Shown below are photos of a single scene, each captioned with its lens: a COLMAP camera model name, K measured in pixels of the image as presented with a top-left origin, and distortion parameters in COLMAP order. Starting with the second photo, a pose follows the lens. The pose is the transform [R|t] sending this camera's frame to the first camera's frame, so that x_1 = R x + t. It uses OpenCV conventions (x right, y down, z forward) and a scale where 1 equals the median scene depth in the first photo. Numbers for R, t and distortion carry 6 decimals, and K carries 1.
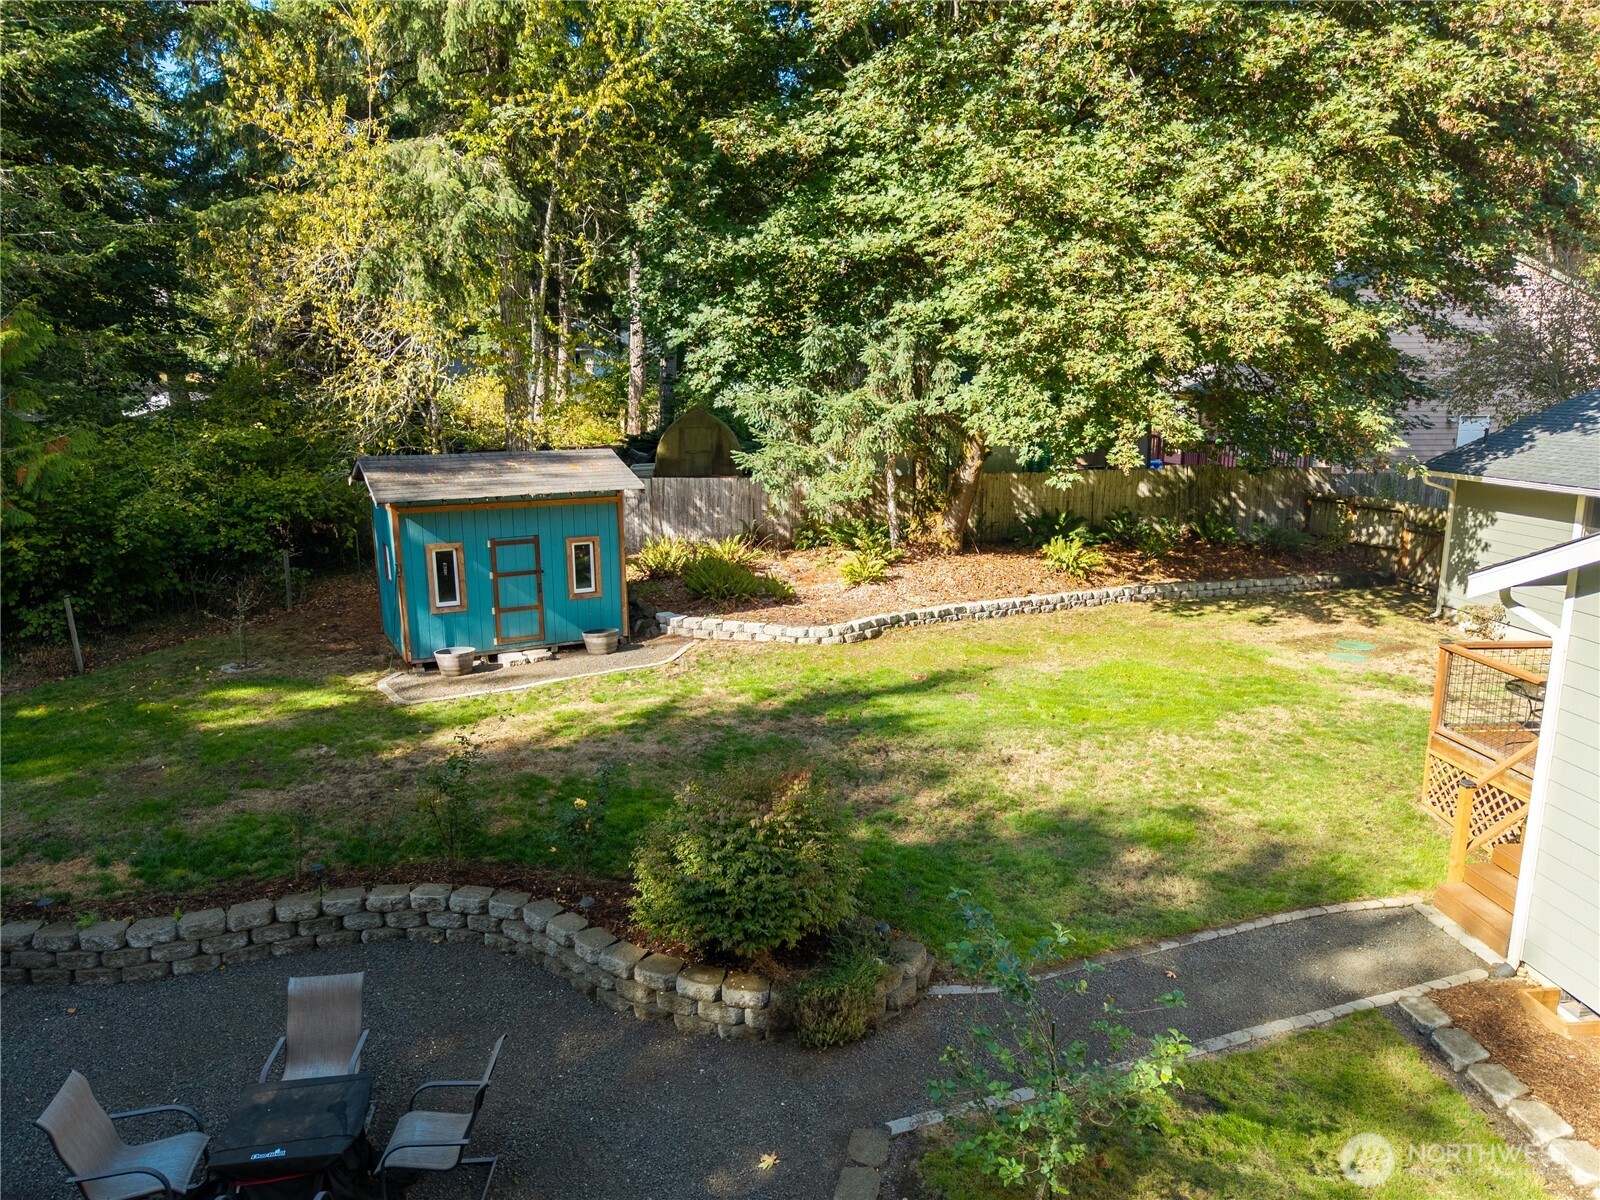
lens RADIAL K [[1058.5, 0, 801.3], [0, 1058.5, 598.4], [0, 0, 1]] dist [0.011401, -0.000133]
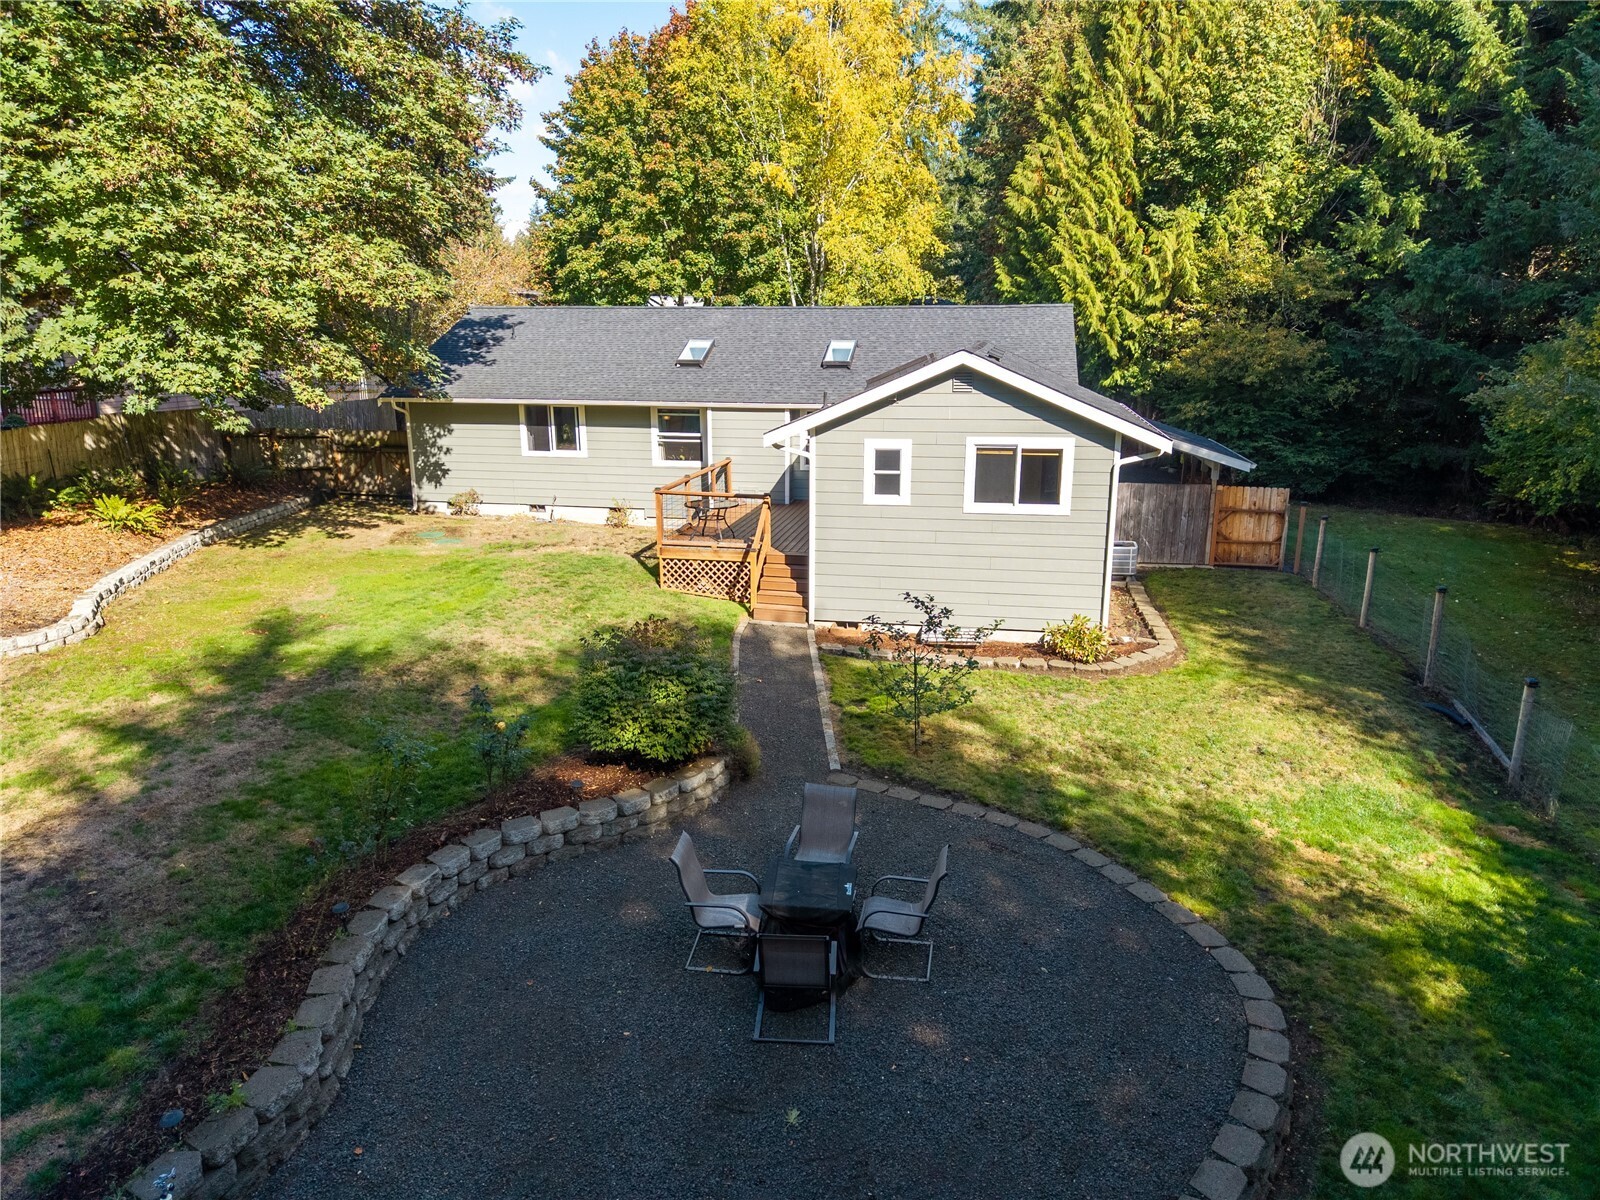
lens RADIAL K [[1058.5, 0, 801.9], [0, 1058.5, 601.1], [0, 0, 1]] dist [0.011401, -0.000133]
pose [[0.273354, -0.237775, 0.932063, -0.653279], [0.188782, 0.963384, 0.190399, -0.043840], [-0.943207, 0.123910, 0.308232, 0.218753]]
